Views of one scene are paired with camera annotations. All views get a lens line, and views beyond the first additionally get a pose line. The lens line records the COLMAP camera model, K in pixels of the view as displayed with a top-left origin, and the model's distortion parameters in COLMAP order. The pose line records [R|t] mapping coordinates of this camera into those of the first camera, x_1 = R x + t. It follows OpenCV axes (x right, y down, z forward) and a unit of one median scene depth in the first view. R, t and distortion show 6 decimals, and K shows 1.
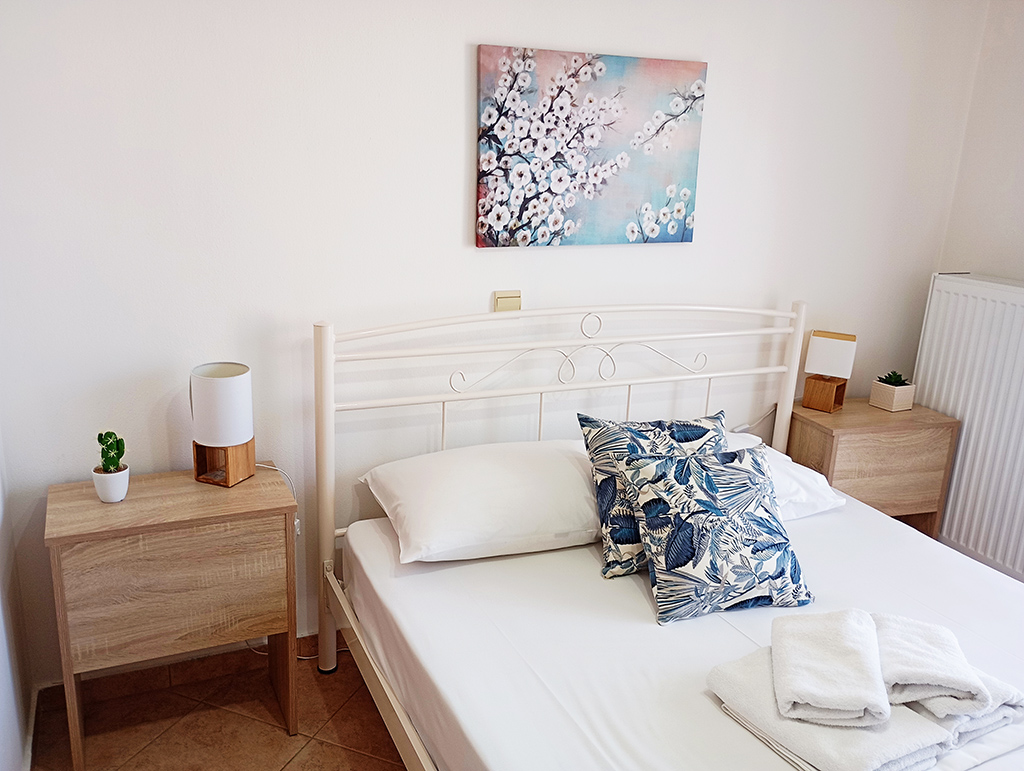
lens RADIAL K [[861.4, 0, 514.0], [0, 861.4, 386.7], [0, 0, 1]] dist [0.058204, -0.074410]
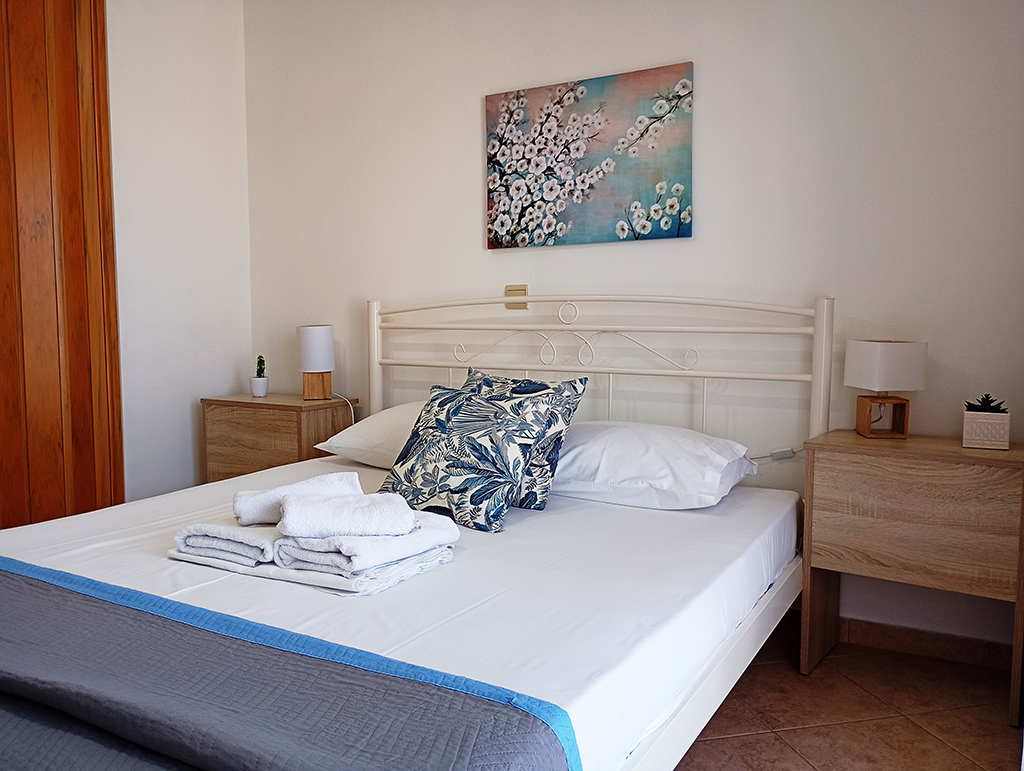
lens RADIAL K [[861.4, 0, 512.2], [0, 861.4, 384.3], [0, 0, 1]] dist [0.058204, -0.074410]
pose [[0.569985, 0.022739, -0.821341, 1.019305], [-0.194923, 0.974823, -0.108282, 0.161453], [0.798200, 0.221817, 0.560066, 0.364838]]
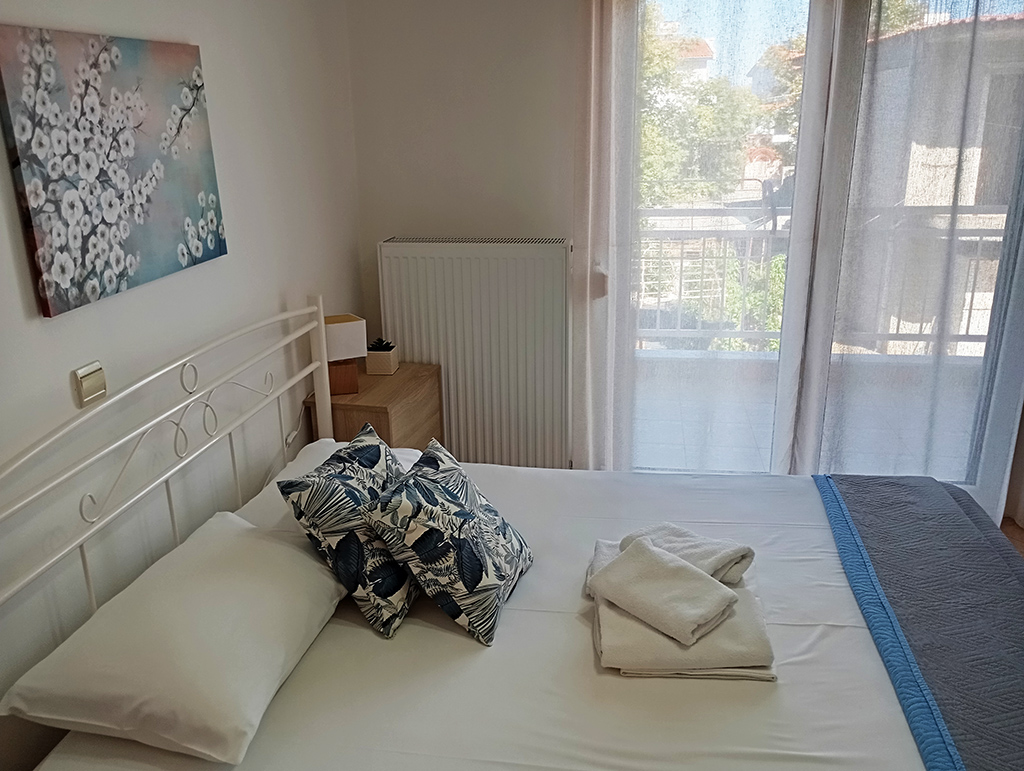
lens RADIAL K [[861.4, 0, 519.4], [0, 861.4, 389.5], [0, 0, 1]] dist [0.058204, -0.074410]
pose [[0.560657, -0.301529, 0.771196, -0.386304], [0.258821, 0.948492, 0.182688, -0.136572], [-0.786559, 0.097177, 0.609821, 0.283091]]
